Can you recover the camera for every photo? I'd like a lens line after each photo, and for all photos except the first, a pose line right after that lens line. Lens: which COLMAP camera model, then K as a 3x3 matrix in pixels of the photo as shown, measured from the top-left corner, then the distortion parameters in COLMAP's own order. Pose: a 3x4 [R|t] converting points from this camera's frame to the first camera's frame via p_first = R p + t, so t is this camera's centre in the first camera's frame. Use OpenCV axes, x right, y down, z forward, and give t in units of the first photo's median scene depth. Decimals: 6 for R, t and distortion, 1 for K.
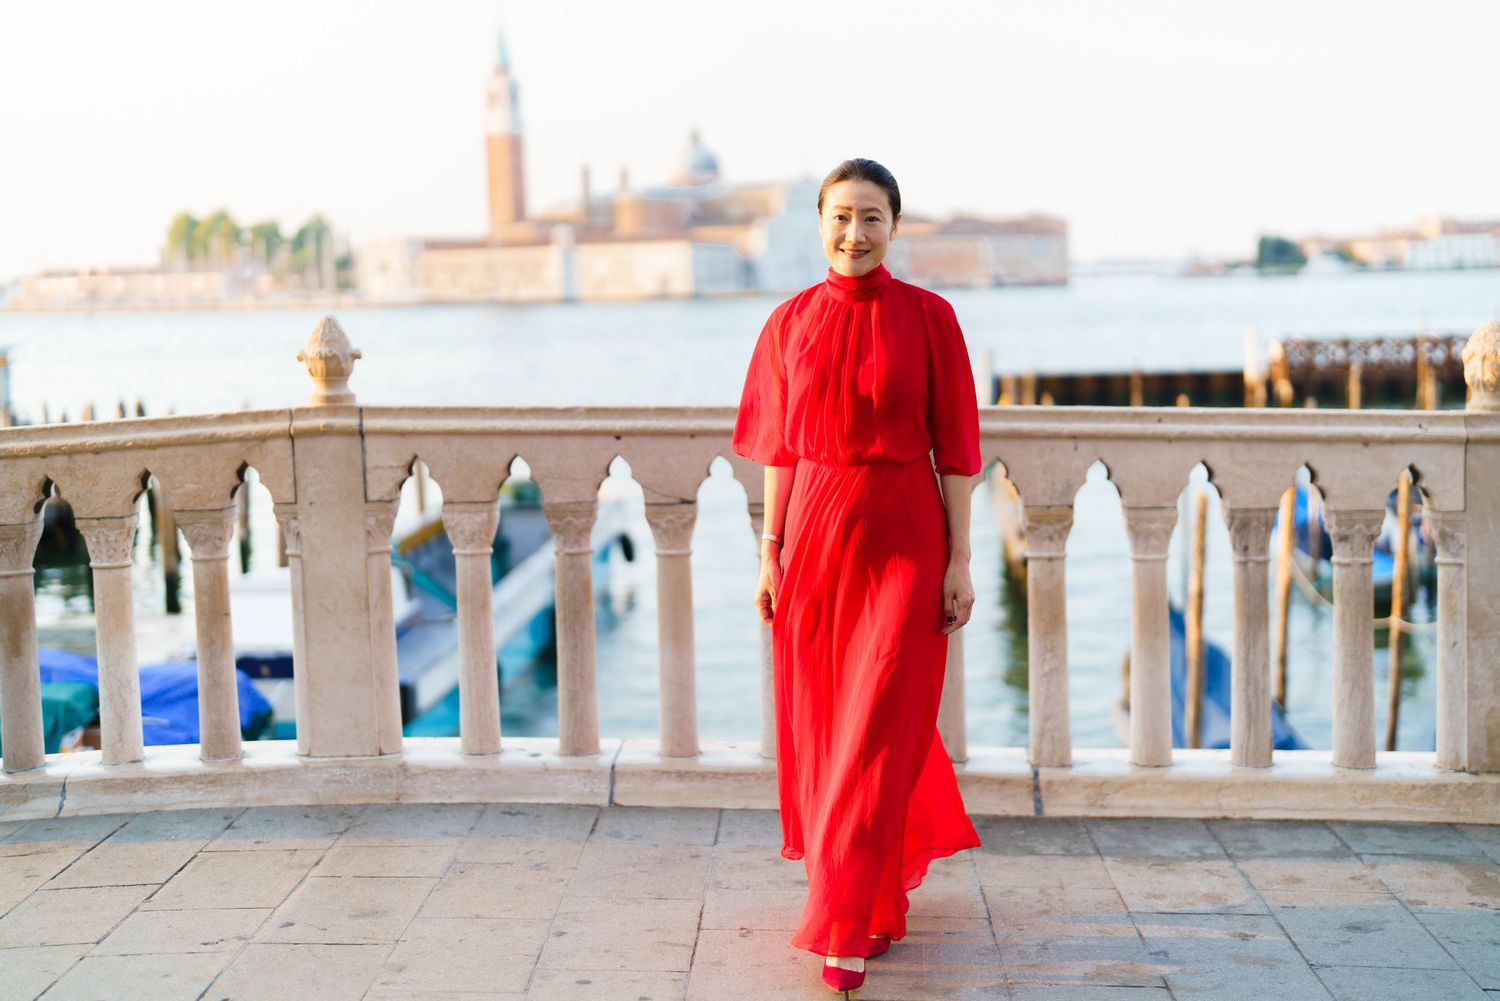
lens RADIAL K [[2082.1, 0, 750.0], [0, 2082.1, 500.5], [0, 0, 1]] dist [-0.154947, 1.053488]
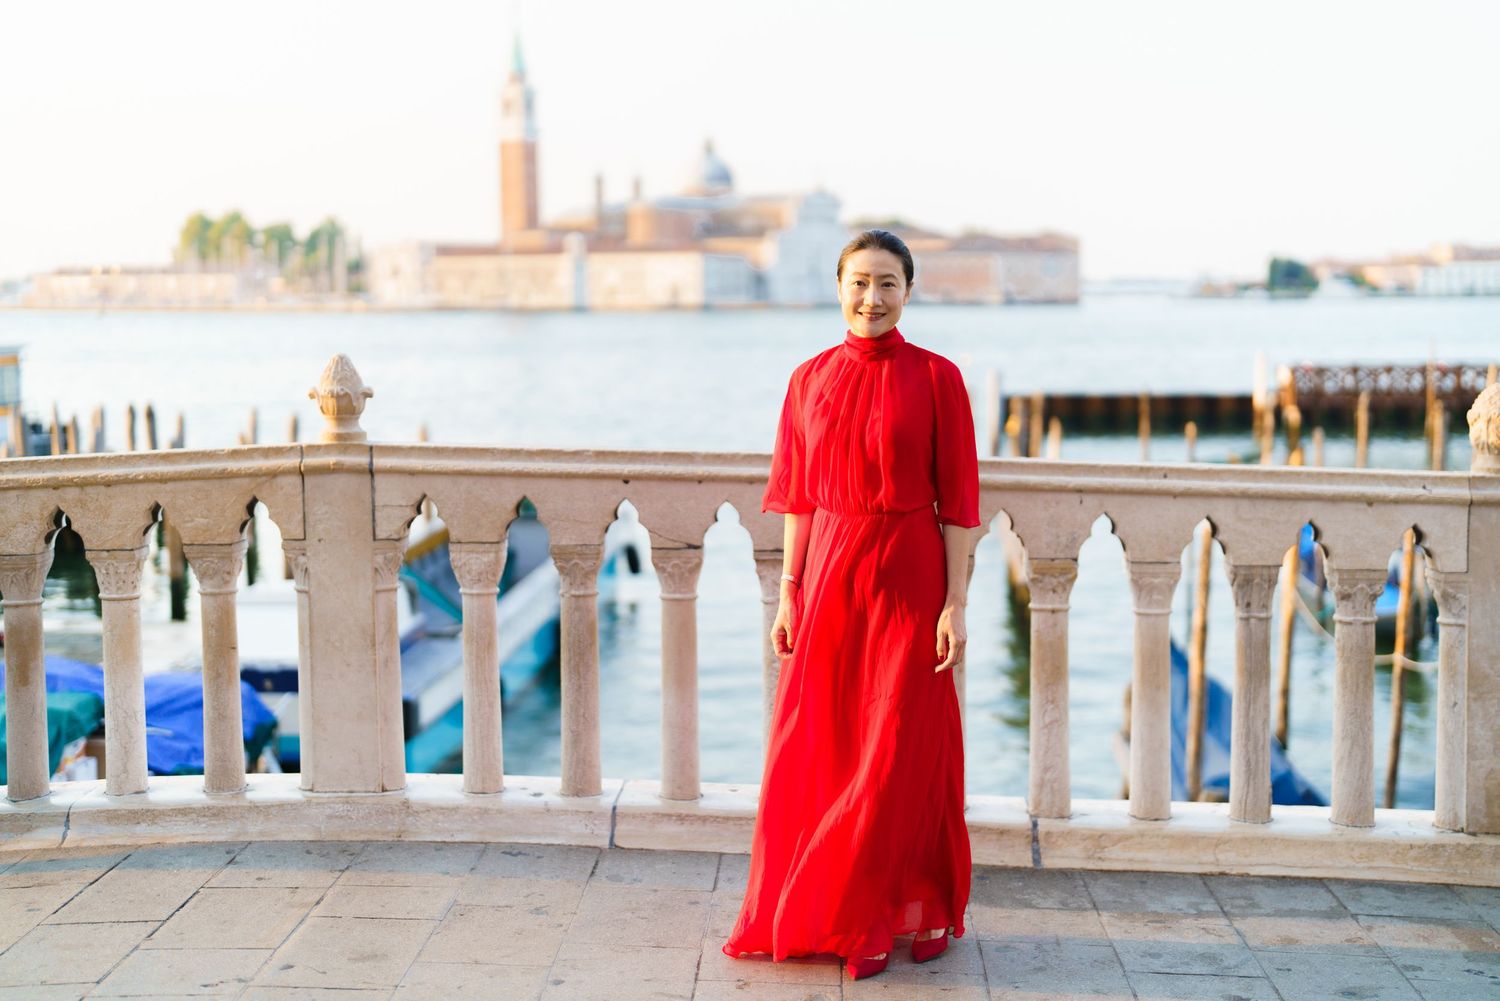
lens RADIAL K [[2082.1, 0, 750.0], [0, 2082.1, 500.5], [0, 0, 1]] dist [-0.154947, 1.053488]
pose [[0.999775, 0.020964, -0.003148, -0.000207], [-0.020979, 0.999770, -0.004511, -0.017745], [0.003053, 0.004576, 0.999985, -0.005640]]
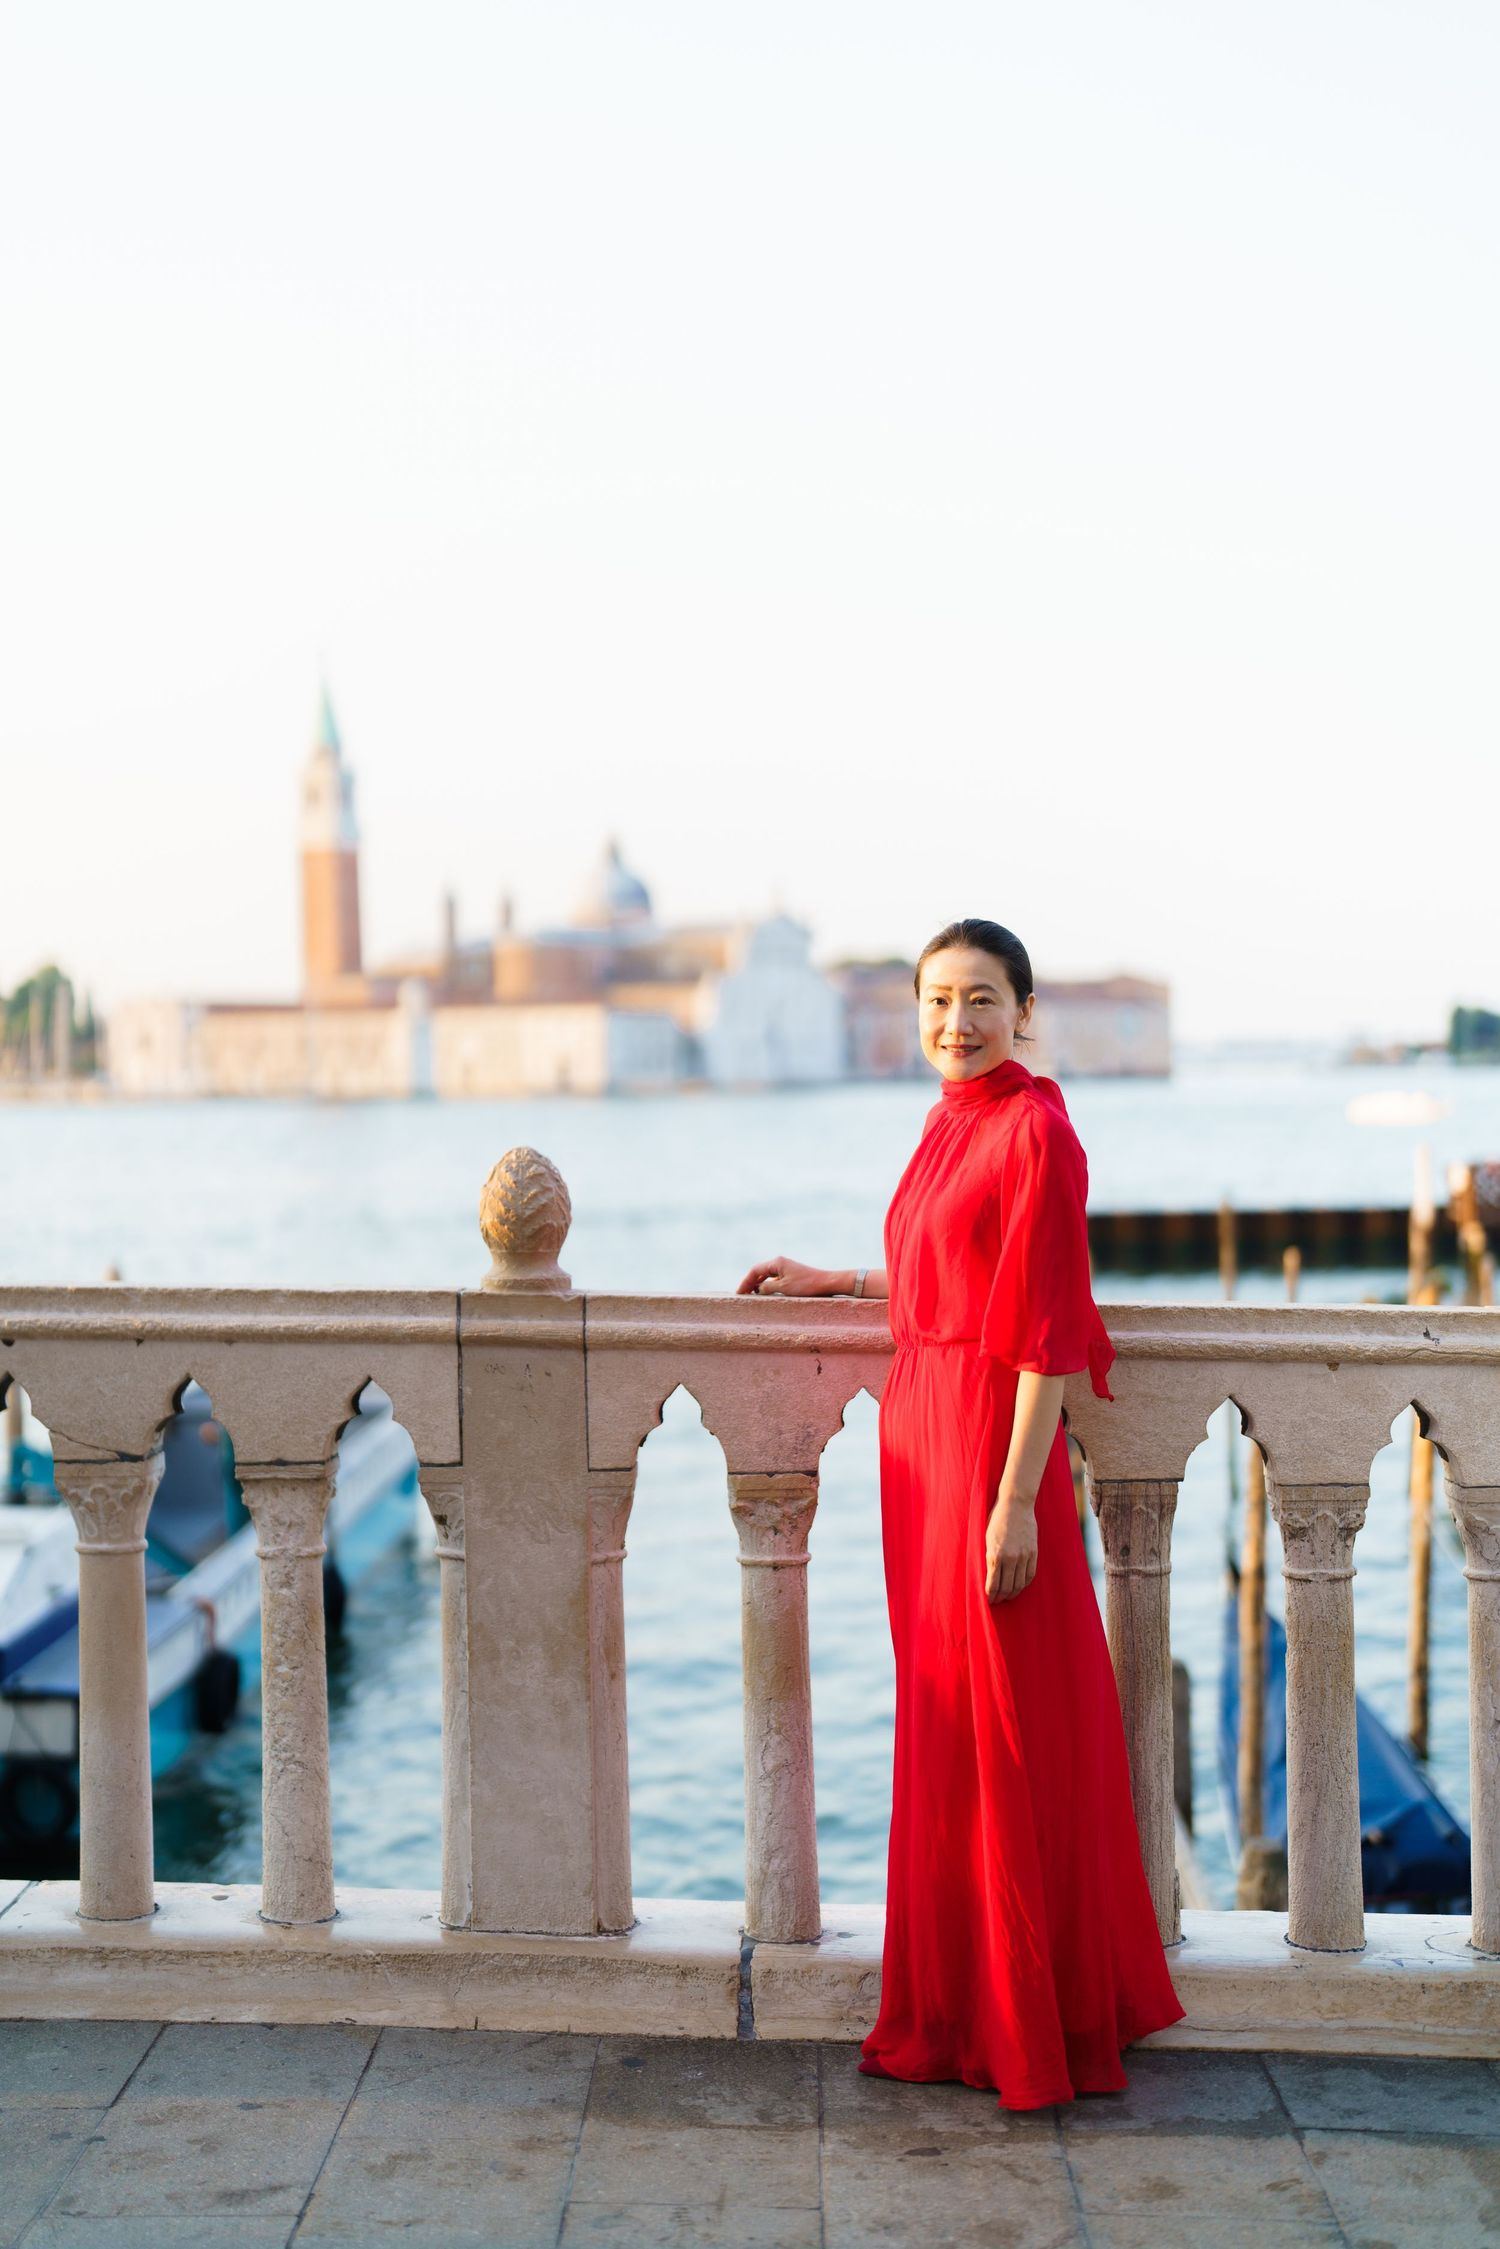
lens RADIAL K [[3088.3, 0, 760.0], [0, 3088.3, 1121.4], [0, 0, 1]] dist [-0.153495, 1.061327]
pose [[0.999868, 0.008928, 0.013575, 0.128033], [-0.007702, 0.996107, -0.087813, -0.018330], [-0.014306, 0.087697, 0.996044, 0.162390]]
